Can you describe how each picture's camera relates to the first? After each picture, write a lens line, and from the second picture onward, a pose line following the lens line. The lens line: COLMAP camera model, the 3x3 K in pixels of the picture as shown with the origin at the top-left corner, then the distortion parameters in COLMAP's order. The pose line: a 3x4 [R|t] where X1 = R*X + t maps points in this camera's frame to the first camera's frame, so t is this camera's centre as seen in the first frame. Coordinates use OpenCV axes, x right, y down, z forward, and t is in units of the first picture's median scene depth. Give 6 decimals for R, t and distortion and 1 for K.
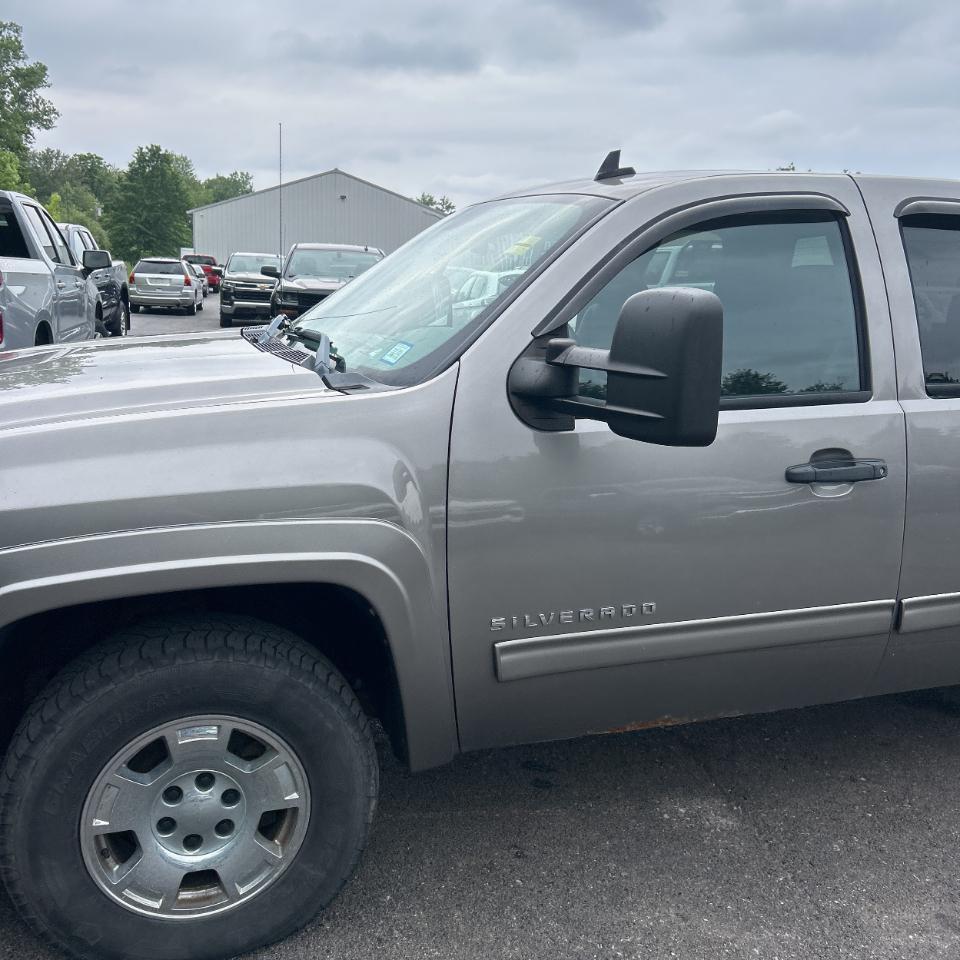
lens RADIAL K [[940.1, 0, 477.9], [0, 940.1, 470.8], [0, 0, 1]] dist [0.014039, 0.022189]
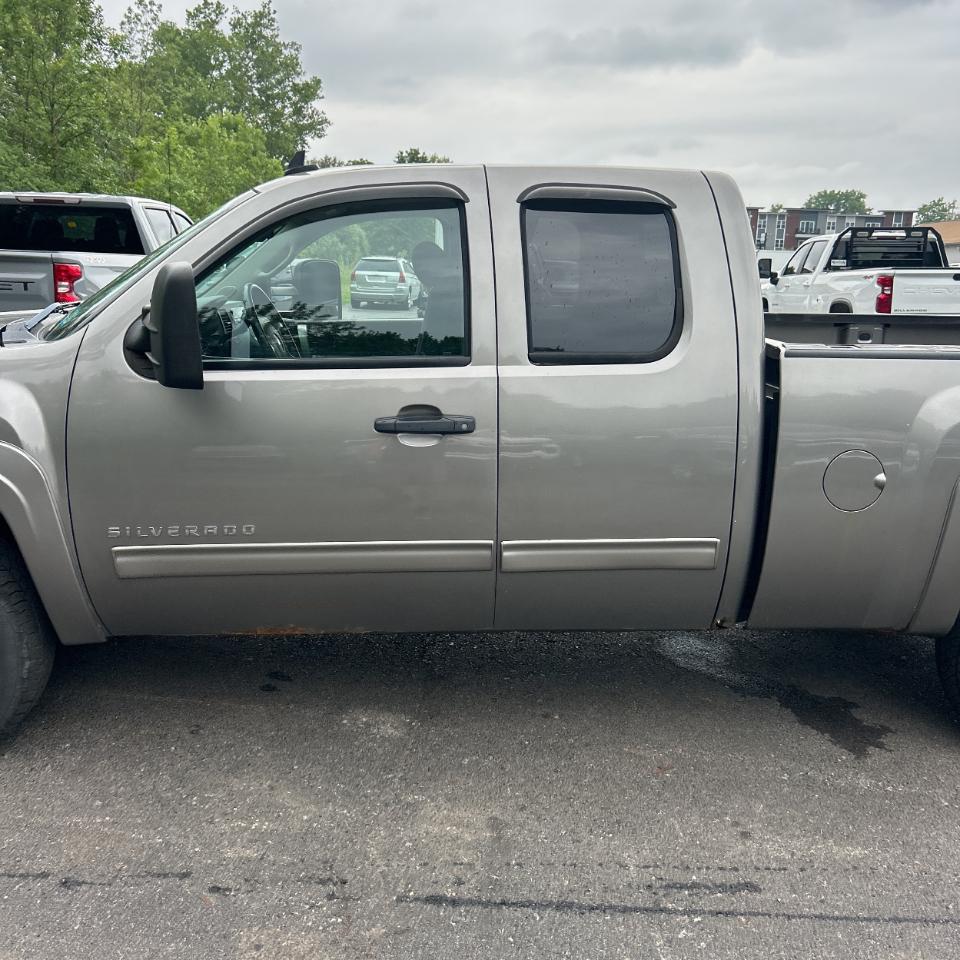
lens RADIAL K [[929.3, 0, 480.0], [0, 929.3, 480.0], [0, 0, 1]] dist [0.118211, -0.222279]
pose [[0.968249, 0.045783, -0.245760, 0.685487], [-0.042265, 0.998915, 0.019572, 0.040650], [0.246390, -0.008563, 0.969133, -0.091915]]
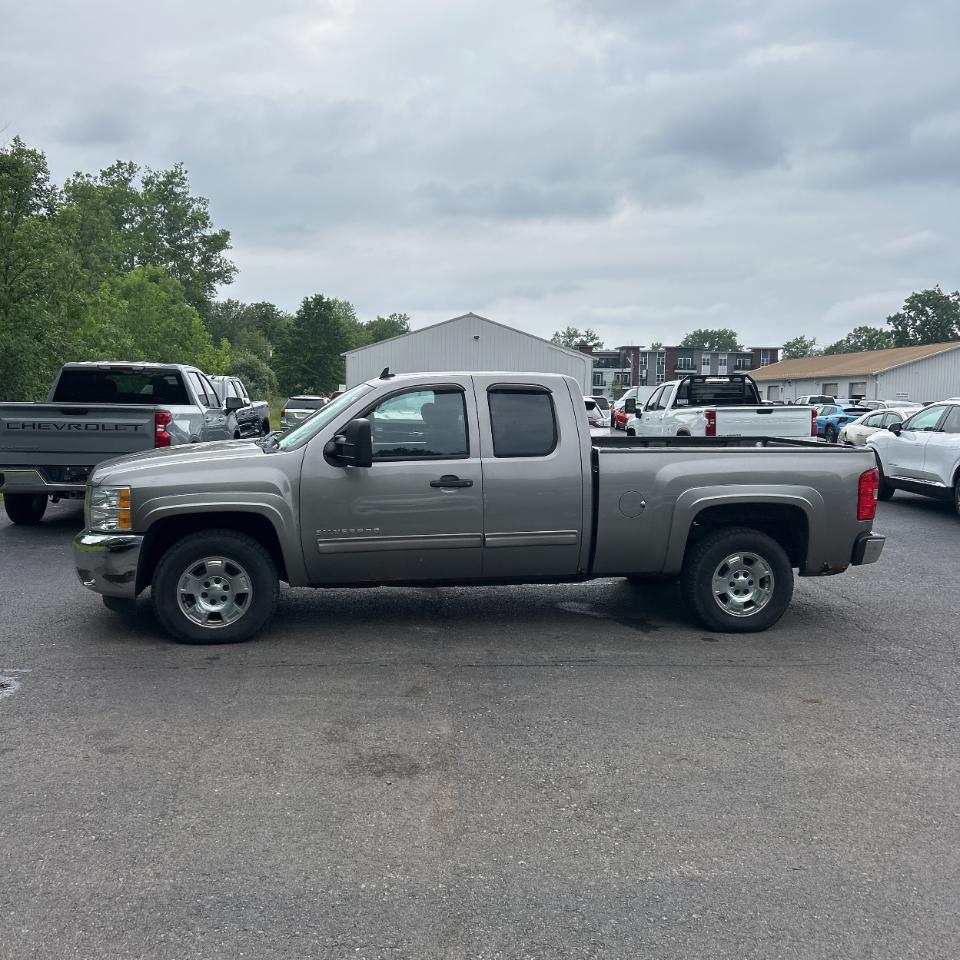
lens RADIAL K [[900.9, 0, 480.0], [0, 900.9, 480.0], [0, 0, 1]] dist [0.260646, -0.711081]
pose [[0.988980, -0.008998, -0.147775, 0.796446], [-0.008976, 0.992671, -0.120515, 0.287092], [0.147776, 0.120513, 0.981651, -1.463988]]
